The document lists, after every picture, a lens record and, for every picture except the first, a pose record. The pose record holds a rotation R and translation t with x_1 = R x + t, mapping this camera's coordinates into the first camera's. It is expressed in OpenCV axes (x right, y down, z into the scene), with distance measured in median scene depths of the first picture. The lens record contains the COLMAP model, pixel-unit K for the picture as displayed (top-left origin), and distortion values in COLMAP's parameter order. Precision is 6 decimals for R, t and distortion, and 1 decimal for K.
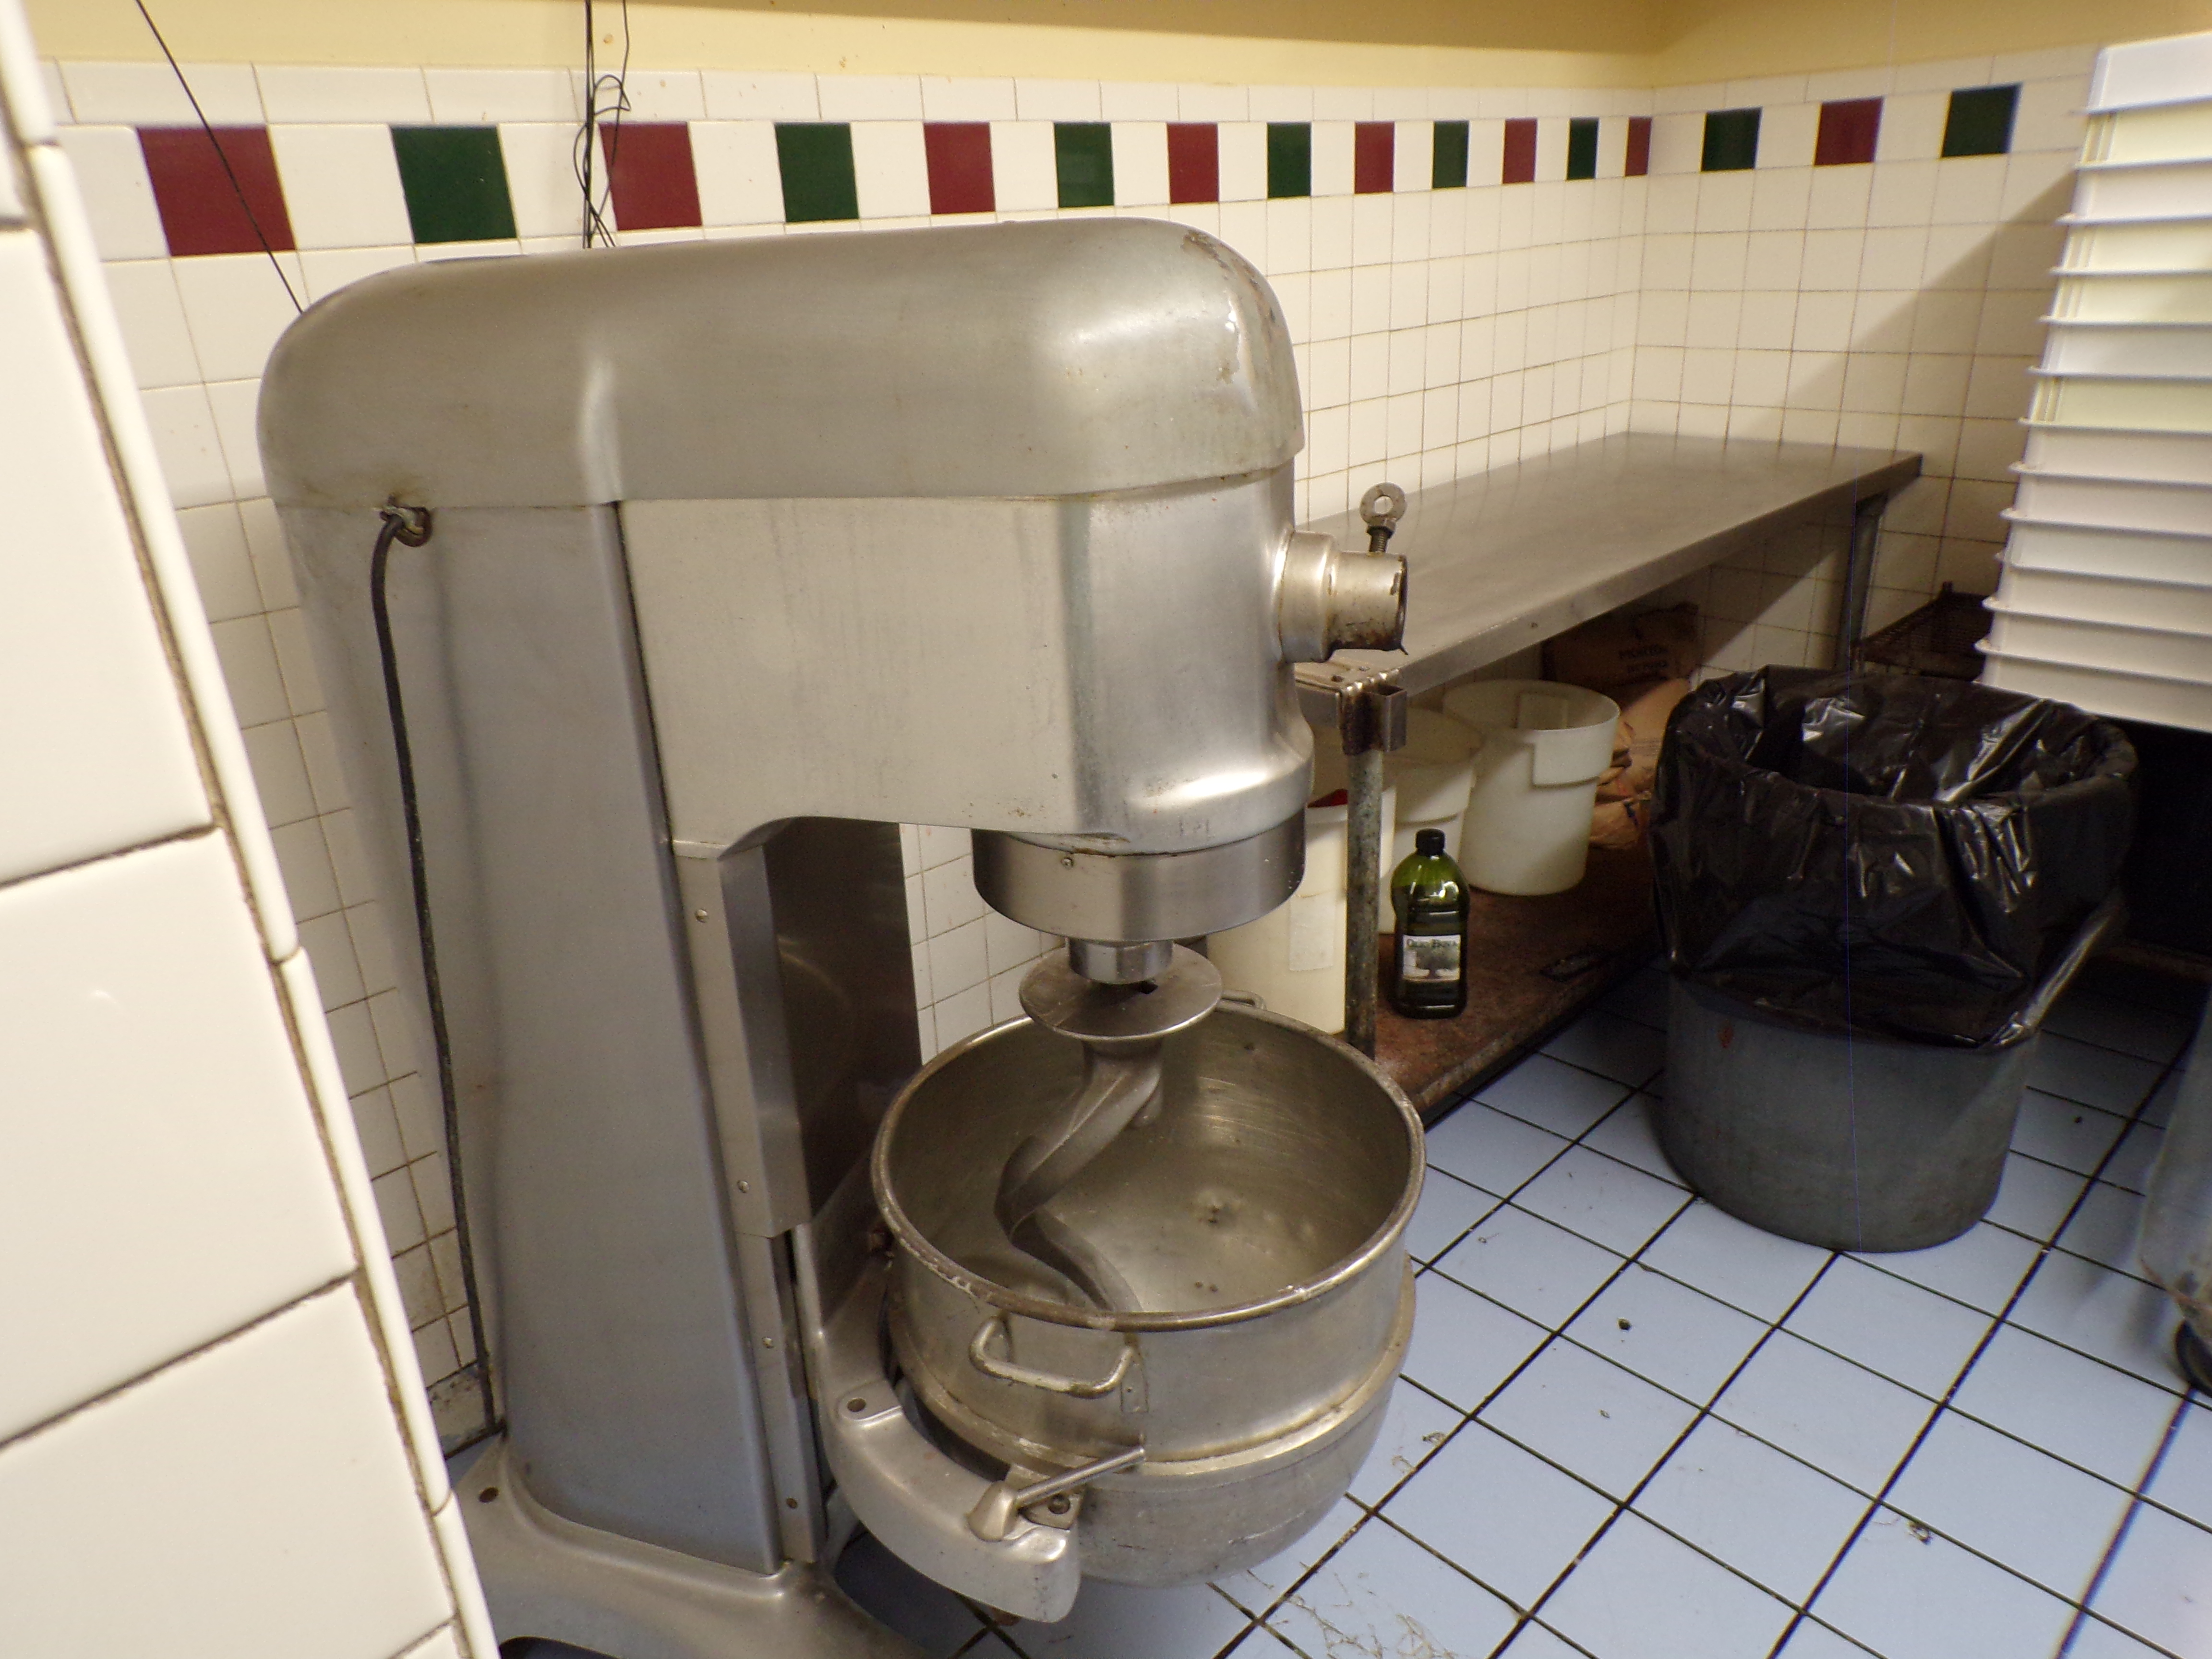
lens RADIAL K [[1498.1, 0, 1103.3], [0, 1498.1, 827.7], [0, 0, 1]] dist [0.003030, -0.007423]
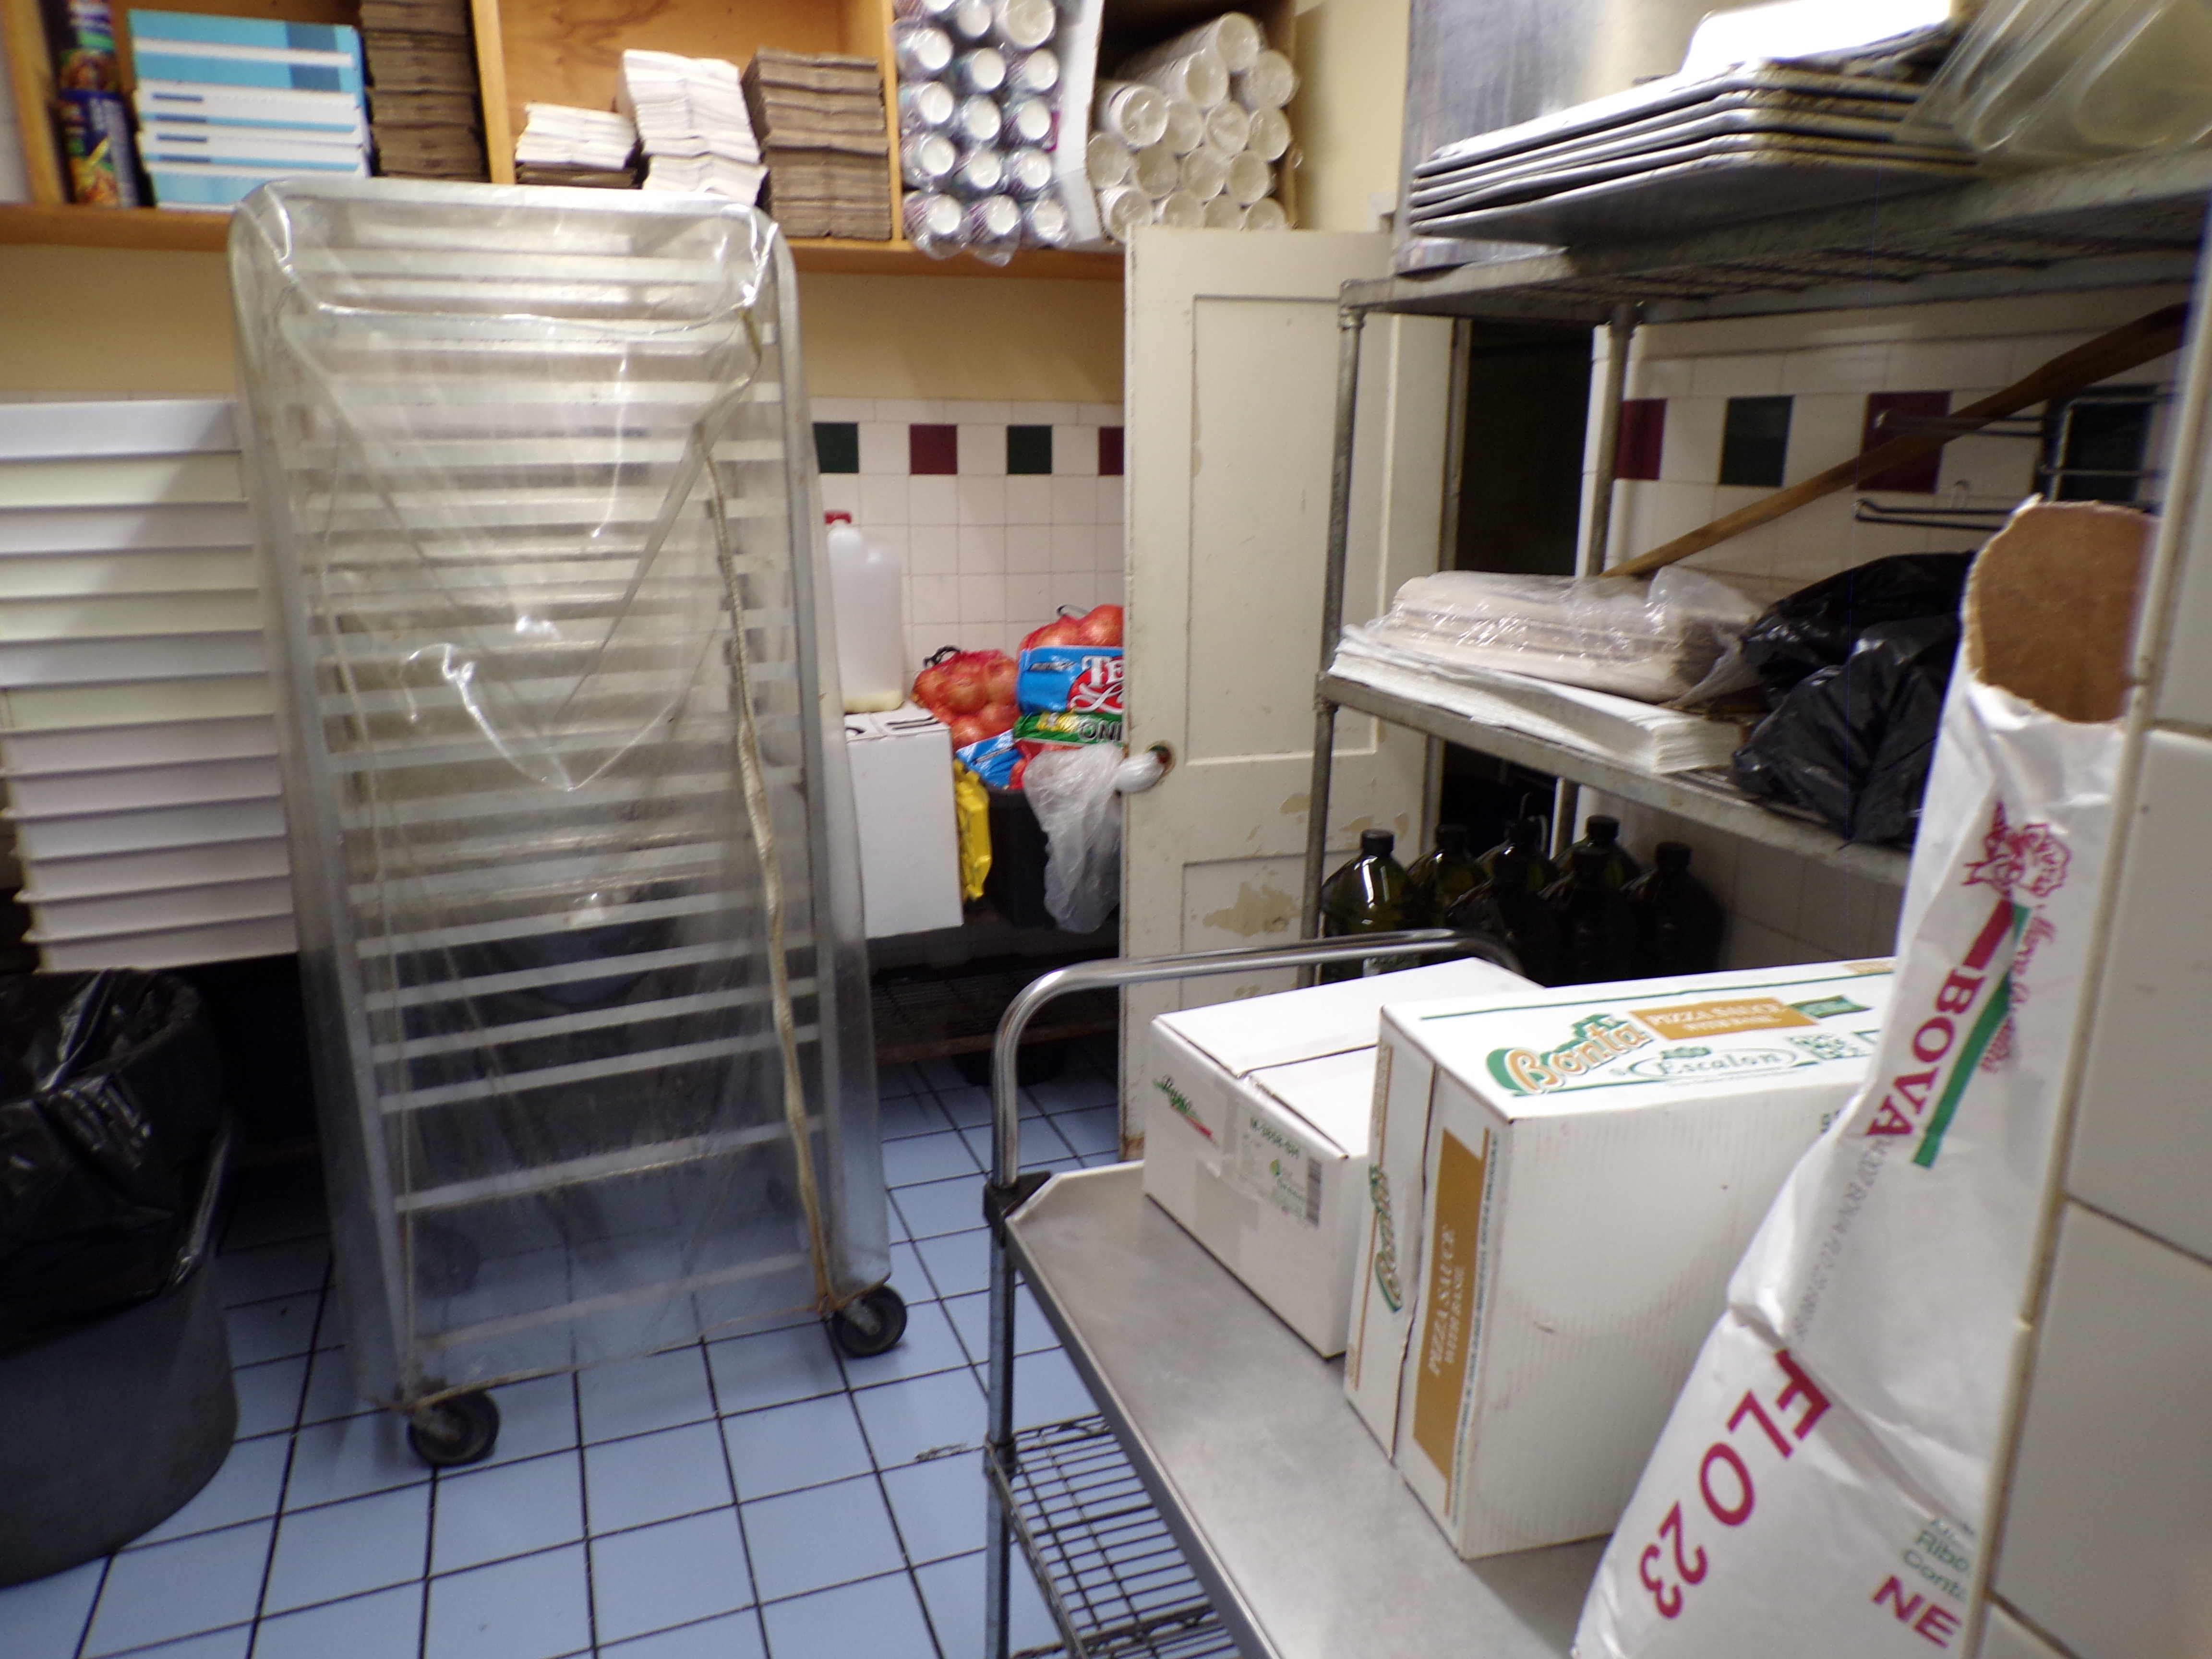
lens RADIAL K [[1498.1, 0, 1104.1], [0, 1498.1, 835.5], [0, 0, 1]] dist [0.003030, -0.007423]
pose [[0.403238, -0.199216, 0.893147, -0.030791], [0.337253, 0.939667, 0.057329, 0.004984], [-0.850682, 0.278100, 0.446096, -0.131819]]
